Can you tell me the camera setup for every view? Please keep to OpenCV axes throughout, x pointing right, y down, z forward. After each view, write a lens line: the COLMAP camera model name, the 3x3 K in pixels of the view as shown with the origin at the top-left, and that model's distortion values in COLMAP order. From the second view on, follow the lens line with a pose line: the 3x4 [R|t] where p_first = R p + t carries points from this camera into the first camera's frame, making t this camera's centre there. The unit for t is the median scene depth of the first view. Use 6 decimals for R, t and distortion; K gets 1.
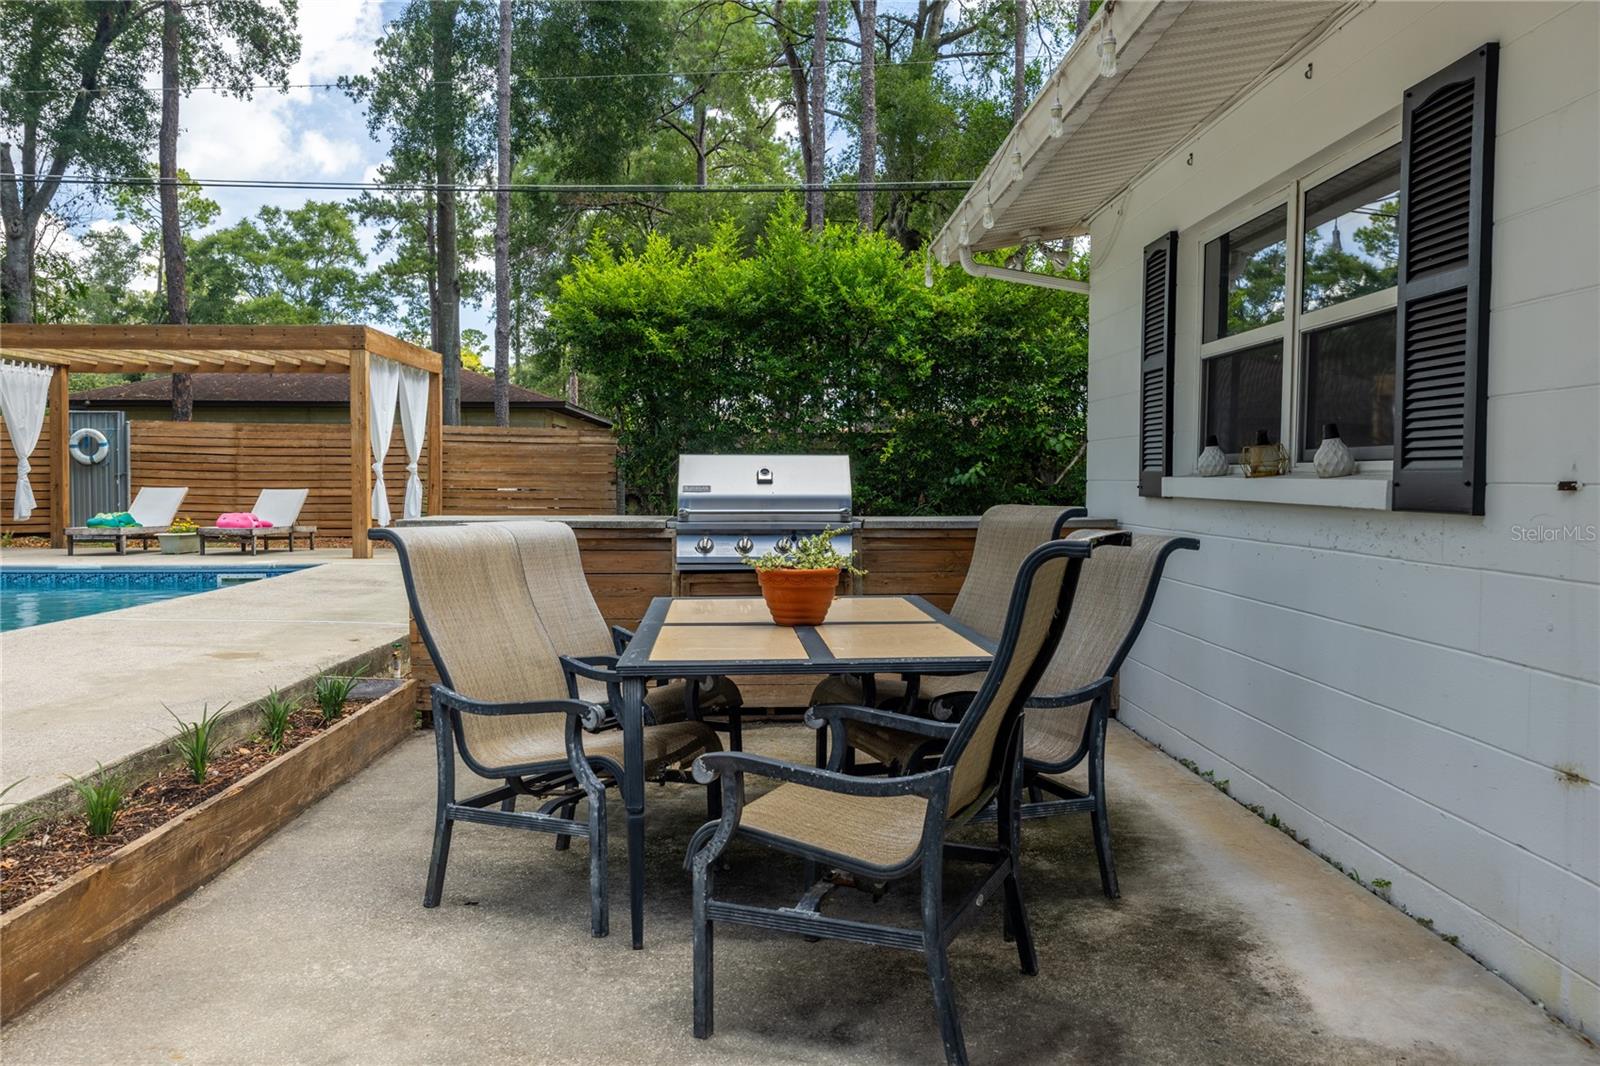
lens RADIAL K [[1278.7, 0, 794.2], [0, 1278.7, 533.2], [0, 0, 1]] dist [-0.001472, -0.006015]
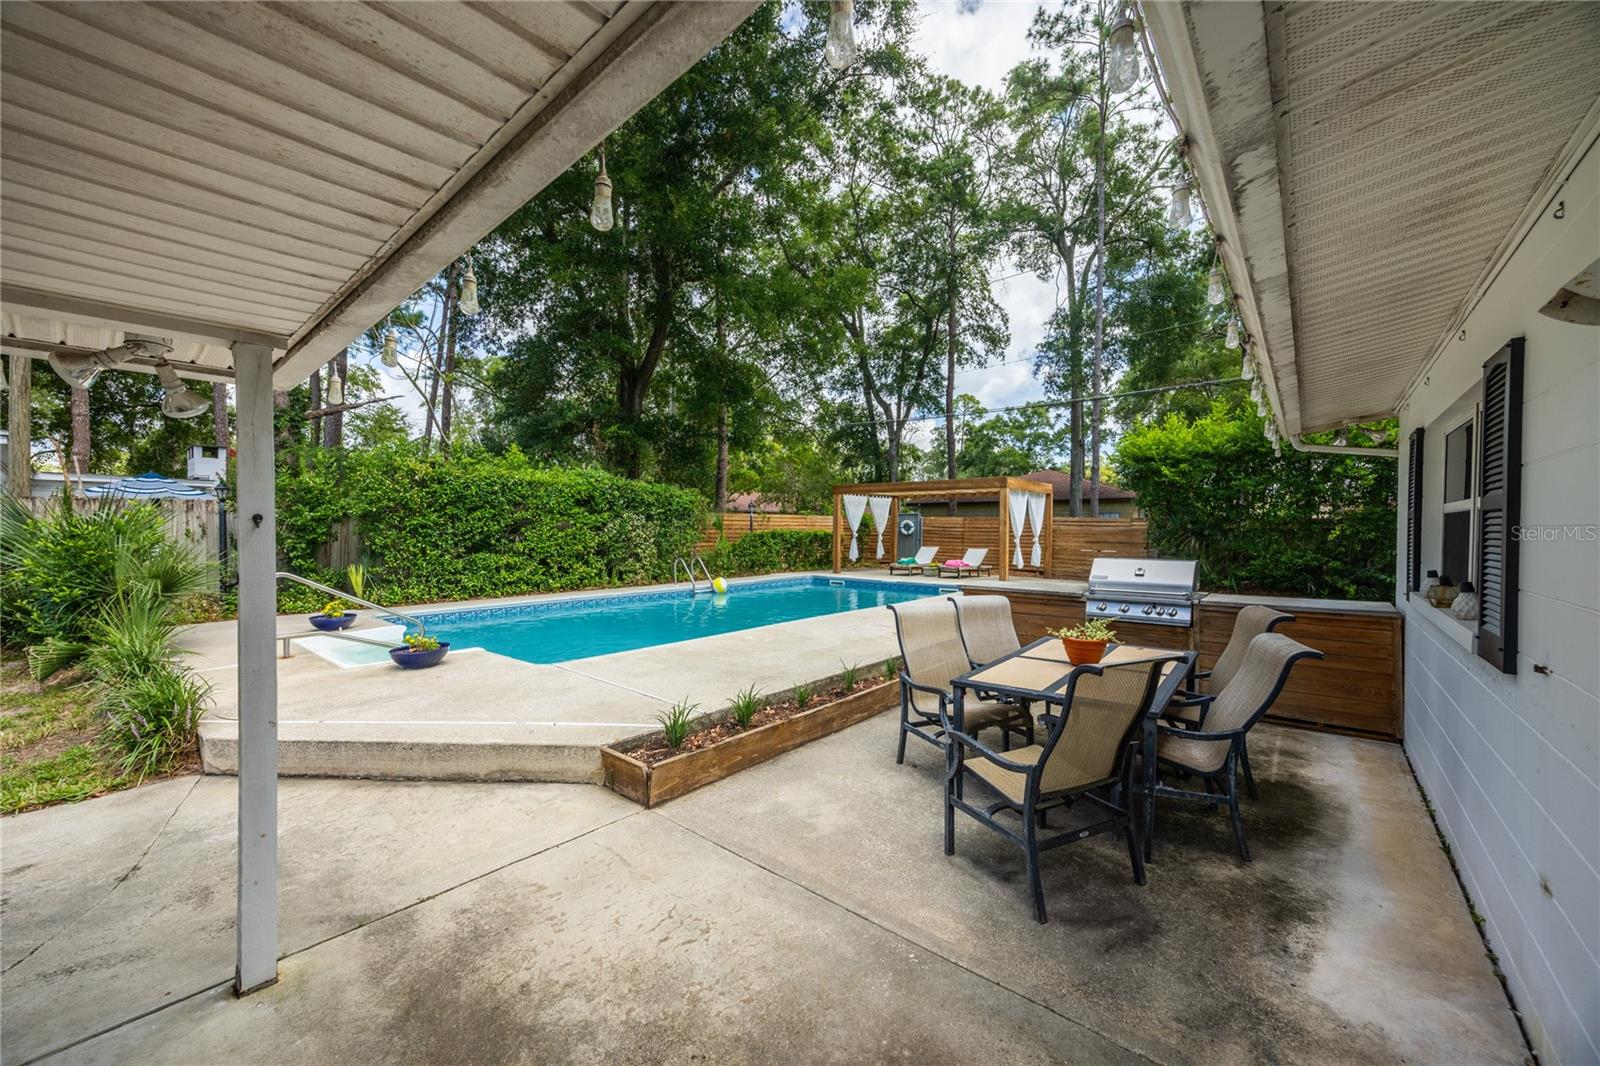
lens RADIAL K [[610.3, 0, 803.9], [0, 610.3, 532.1], [0, 0, 1]] dist [0.002272, -0.000068]
pose [[0.752375, 0.003601, -0.658726, 0.063822], [-0.029652, 0.999157, -0.028406, -0.020380], [0.658068, 0.040904, 0.751847, -0.002298]]
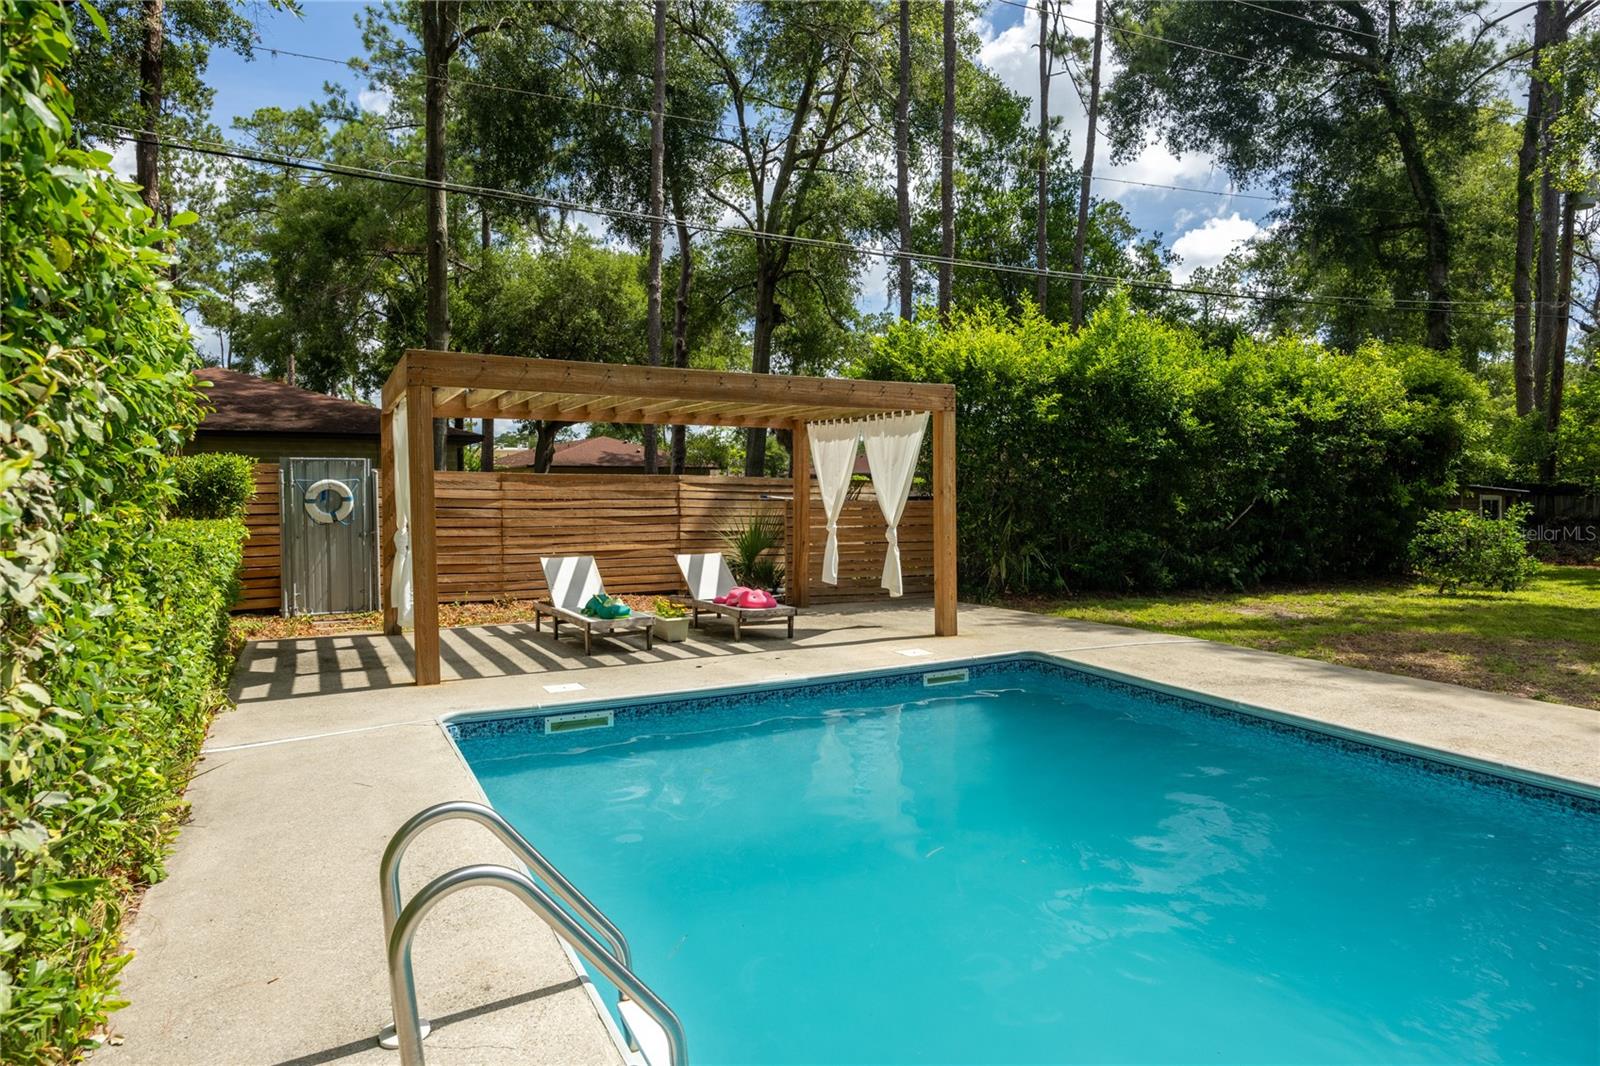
lens RADIAL K [[929.2, 0, 813.3], [0, 929.2, 528.3], [0, 0, 1]] dist [-0.002094, -0.000212]
pose [[0.893747, -0.022193, 0.448022, -0.531977], [0.020551, 0.999752, 0.008527, -0.048710], [-0.448100, 0.001586, 0.893982, 0.322511]]
